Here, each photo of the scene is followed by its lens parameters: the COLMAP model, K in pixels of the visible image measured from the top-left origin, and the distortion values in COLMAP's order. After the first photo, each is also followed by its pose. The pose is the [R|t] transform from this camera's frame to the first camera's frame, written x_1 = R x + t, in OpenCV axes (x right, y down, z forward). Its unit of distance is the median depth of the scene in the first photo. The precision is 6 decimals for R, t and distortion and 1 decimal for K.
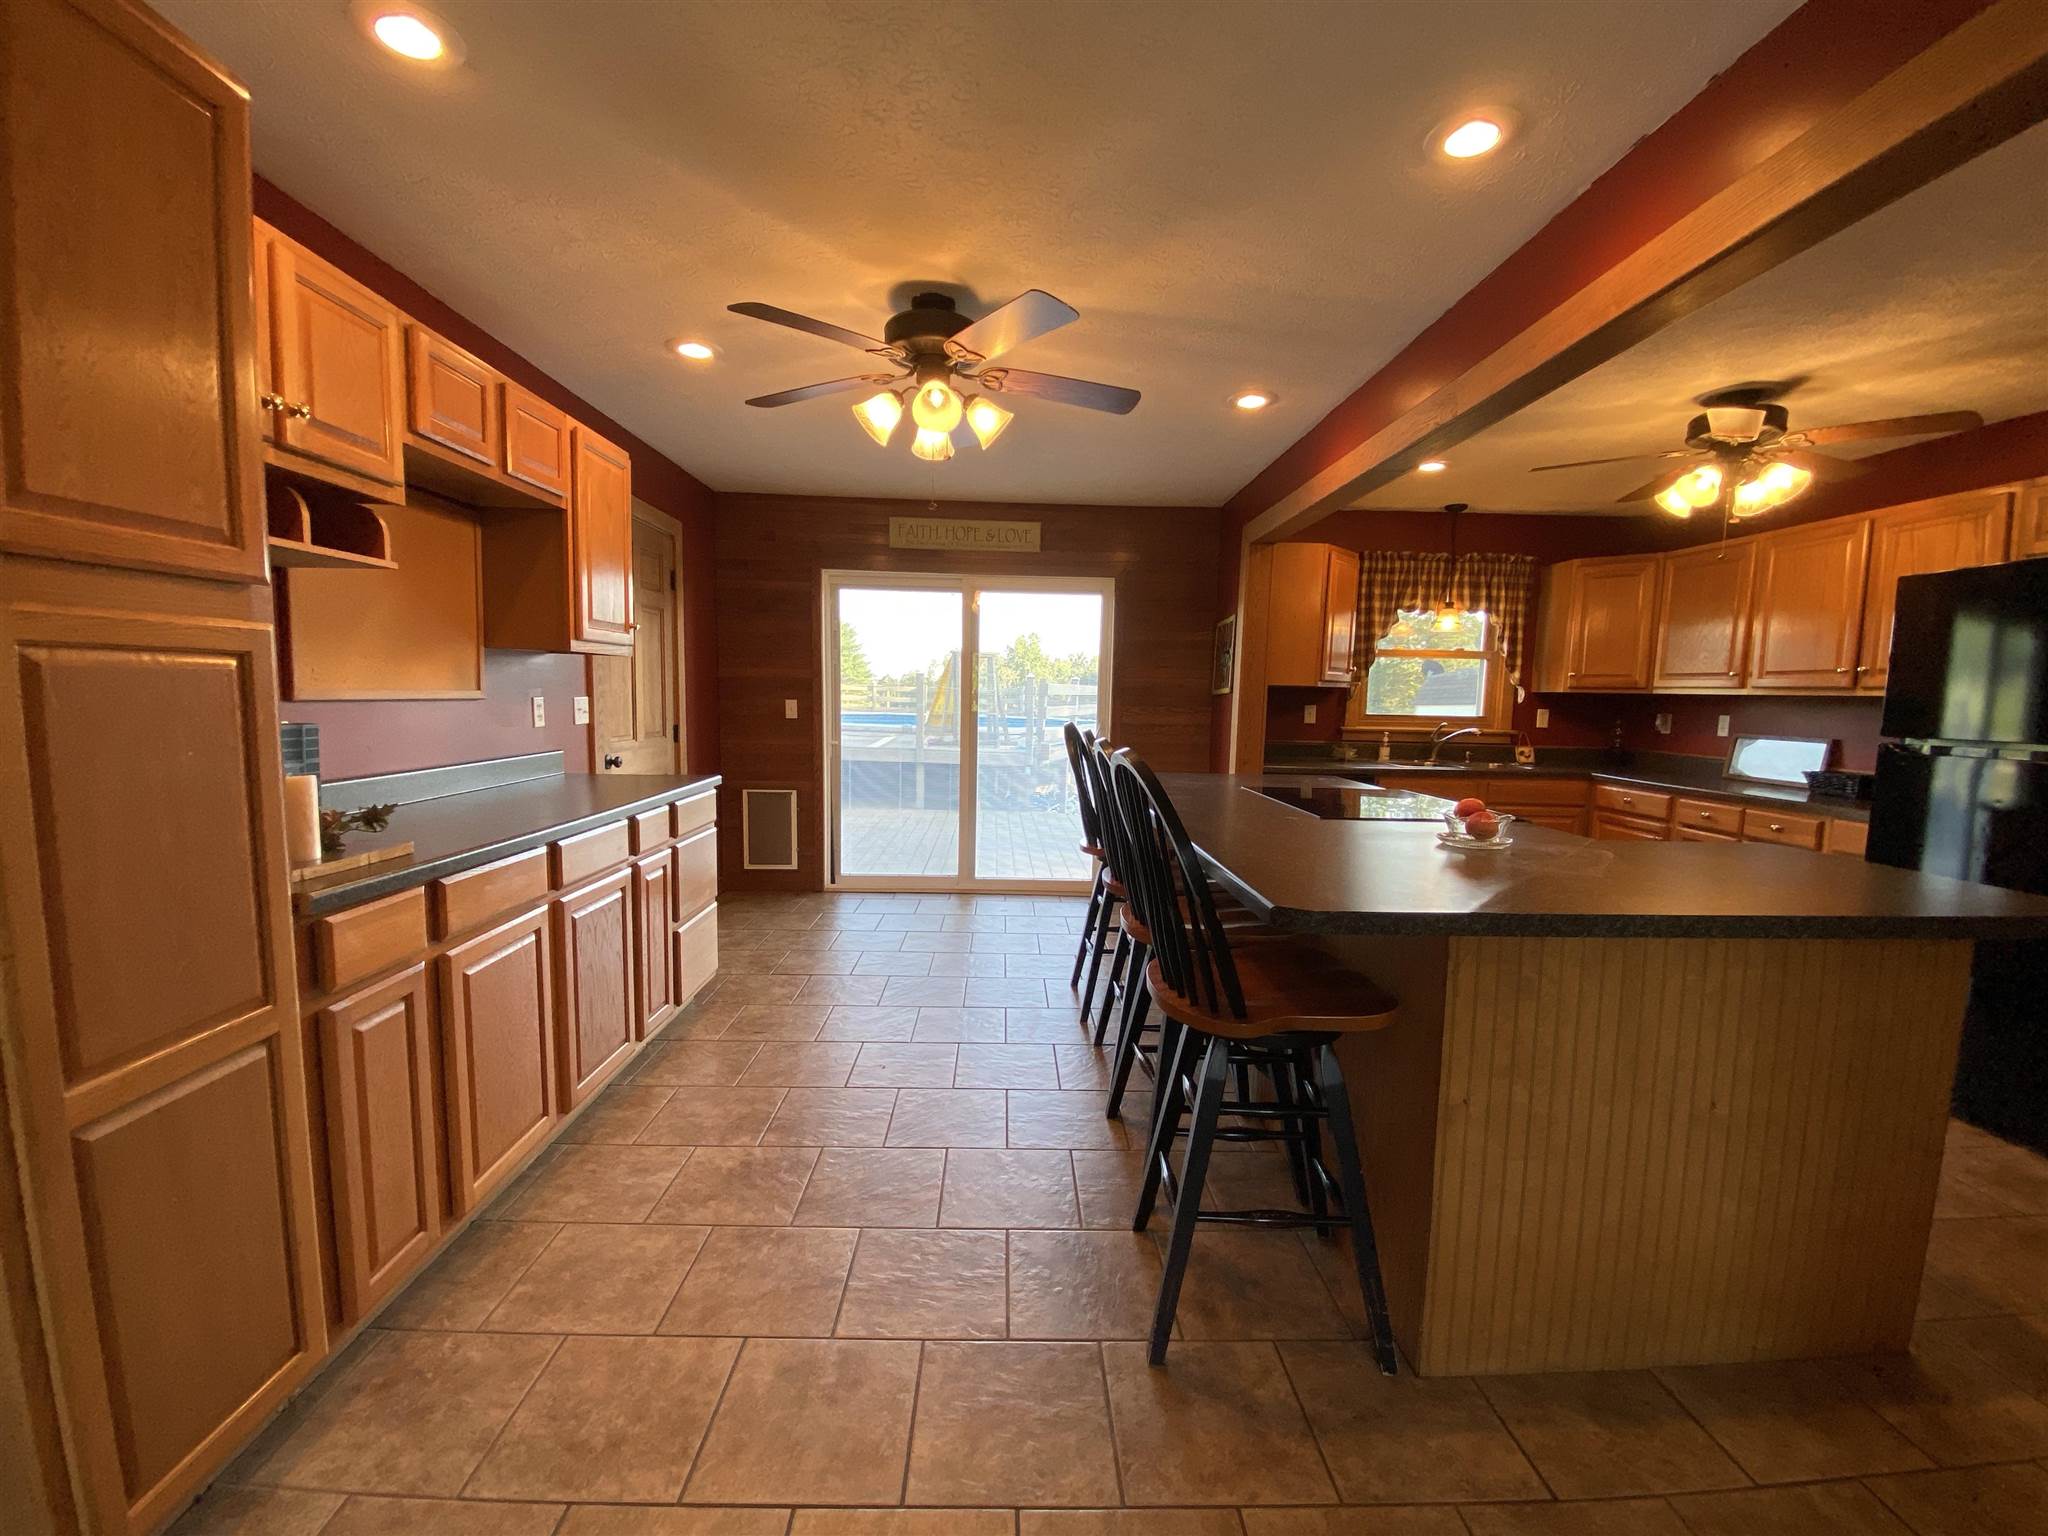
lens RADIAL K [[832.7, 0, 1021.9], [0, 832.7, 780.6], [0, 0, 1]] dist [0.020722, -0.020448]
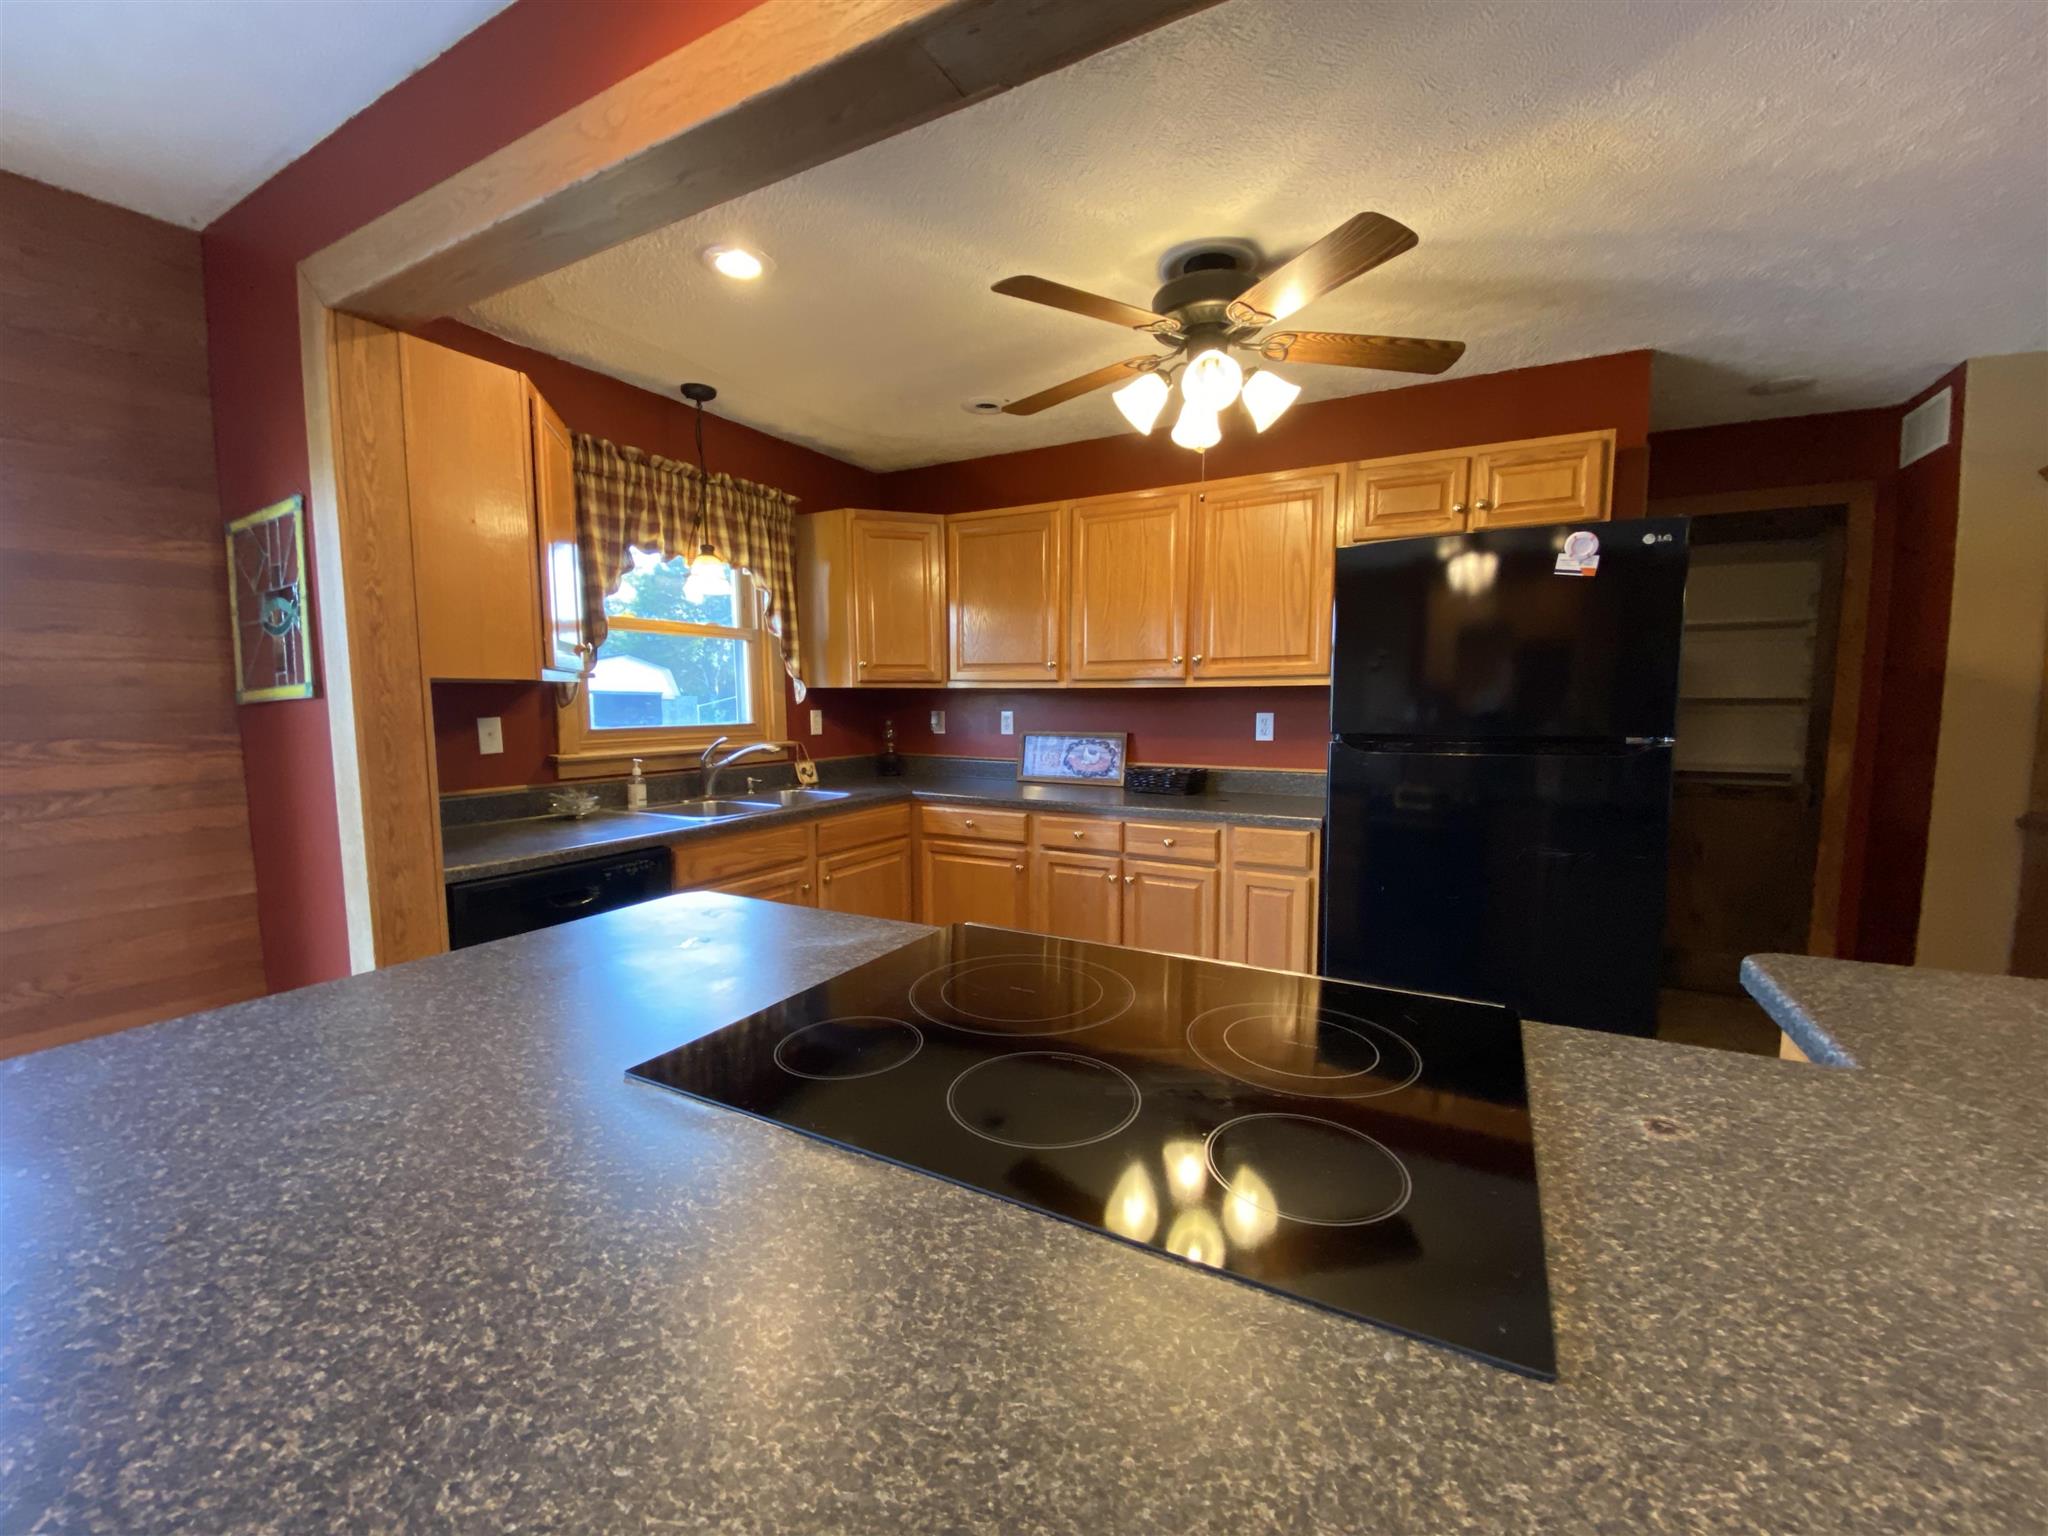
lens RADIAL K [[818.6, 0, 1032.3], [0, 818.6, 797.4], [0, 0, 1]] dist [0.002818, -0.018679]
pose [[0.495468, -0.127274, 0.859251, 0.080511], [0.103404, 0.990815, 0.087136, -0.054279], [-0.862450, 0.045677, 0.504078, 0.489513]]
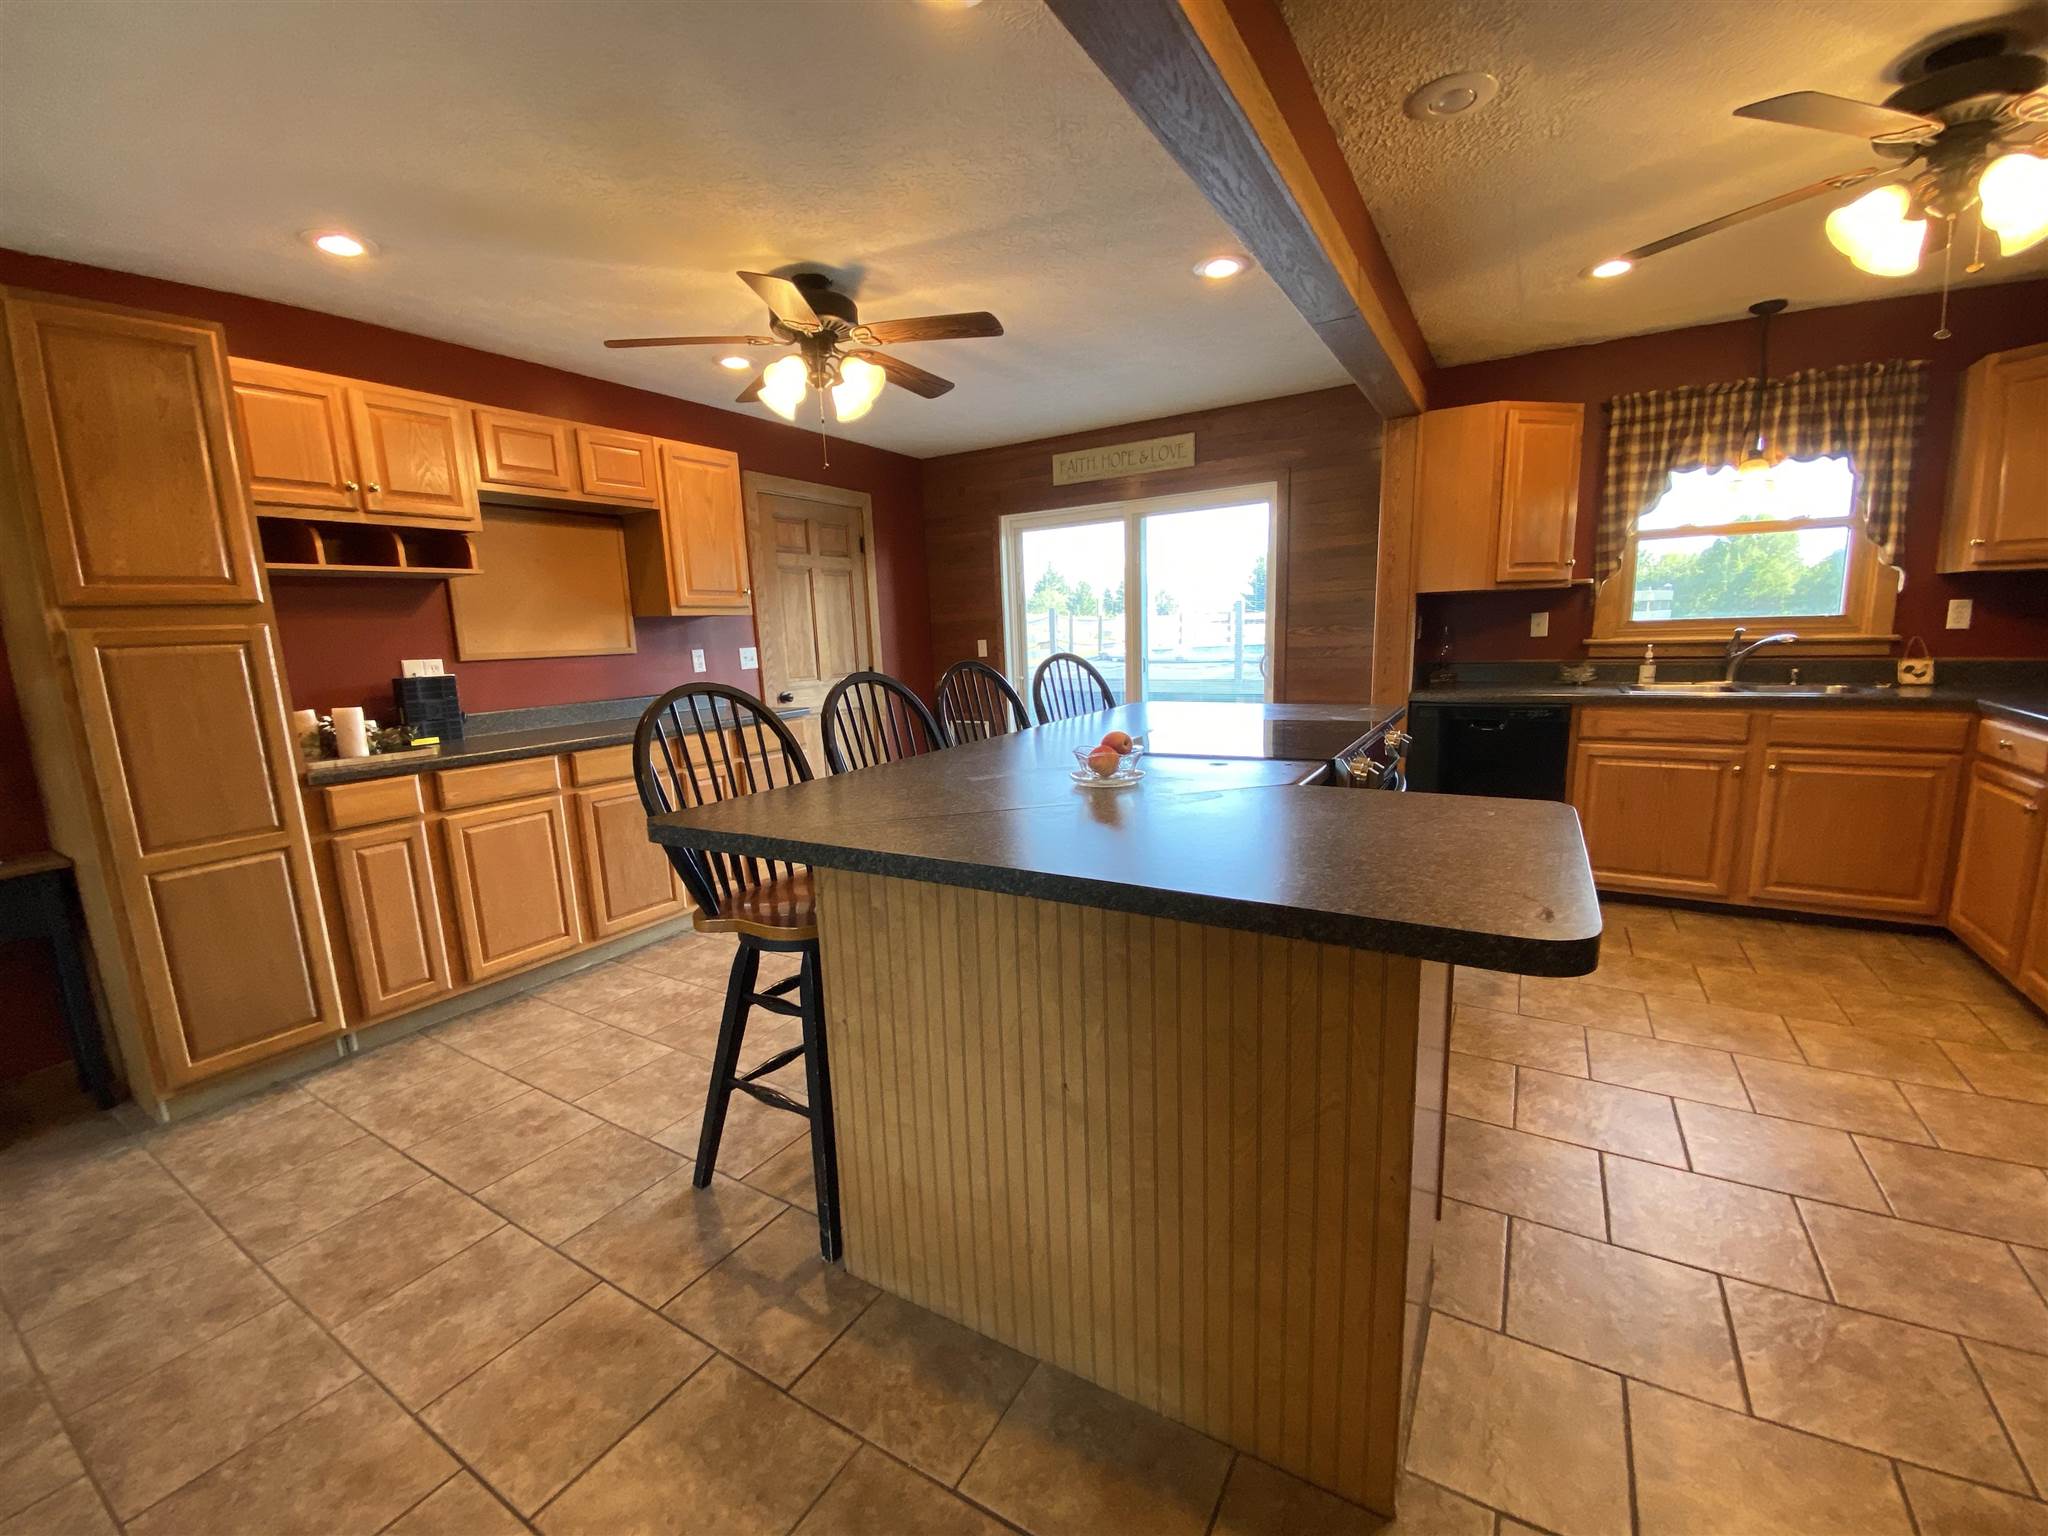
lens RADIAL K [[832.7, 0, 1021.9], [0, 832.7, 780.6], [0, 0, 1]] dist [0.020722, -0.020448]
pose [[0.842770, 0.042945, -0.536558, 0.383982], [0.000094, 0.996800, 0.079930, 0.001856], [0.538274, -0.067413, 0.840069, 0.084811]]
